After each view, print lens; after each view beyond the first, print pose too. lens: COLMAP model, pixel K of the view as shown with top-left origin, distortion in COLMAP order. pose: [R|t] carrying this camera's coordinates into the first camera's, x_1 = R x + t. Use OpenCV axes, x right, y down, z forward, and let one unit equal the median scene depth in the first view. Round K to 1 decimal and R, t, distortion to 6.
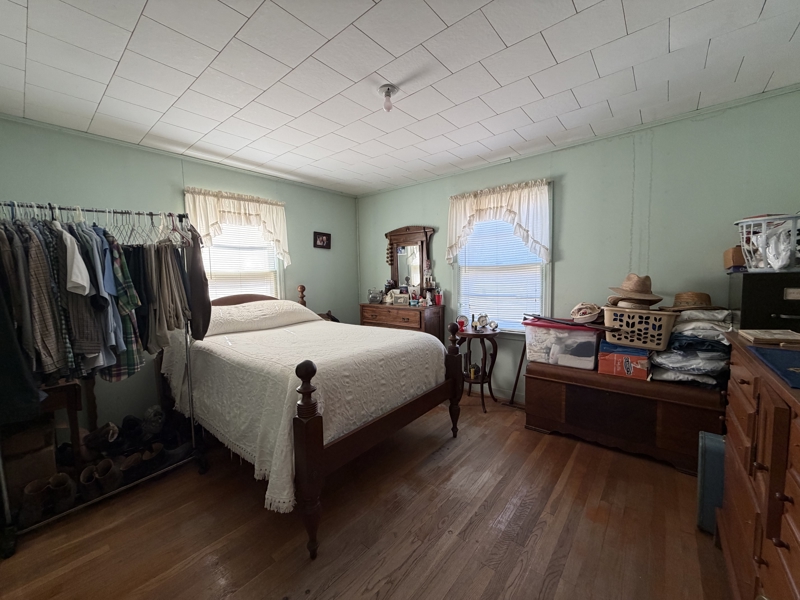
lens RADIAL K [[318.9, 0, 400.0], [0, 318.9, 300.0], [0, 0, 1]] dist [-0.001358, -0.000581]
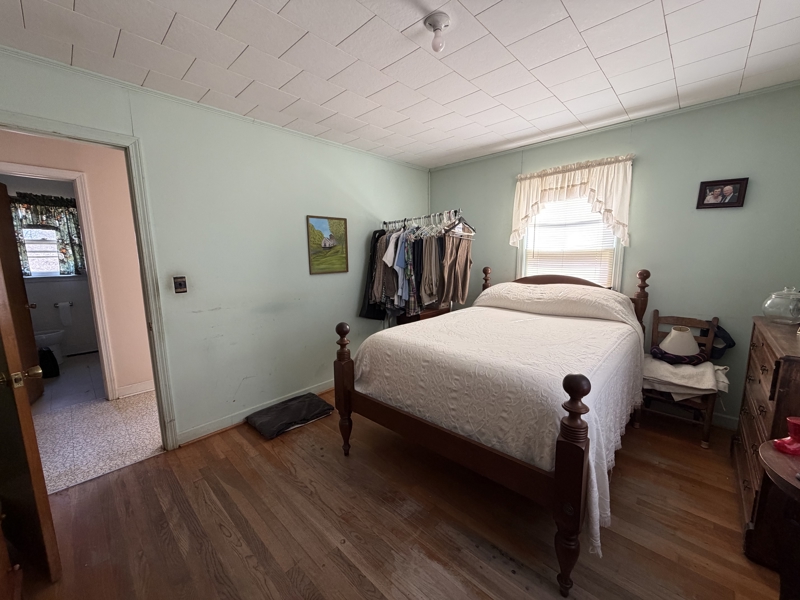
lens RADIAL K [[318.9, 0, 400.0], [0, 318.9, 300.0], [0, 0, 1]] dist [-0.001358, -0.000581]
pose [[-0.065476, 0.167954, -0.983618, 0.563513], [-0.061616, 0.983172, 0.171980, -0.090832], [0.995950, 0.071867, -0.054025, 0.684692]]
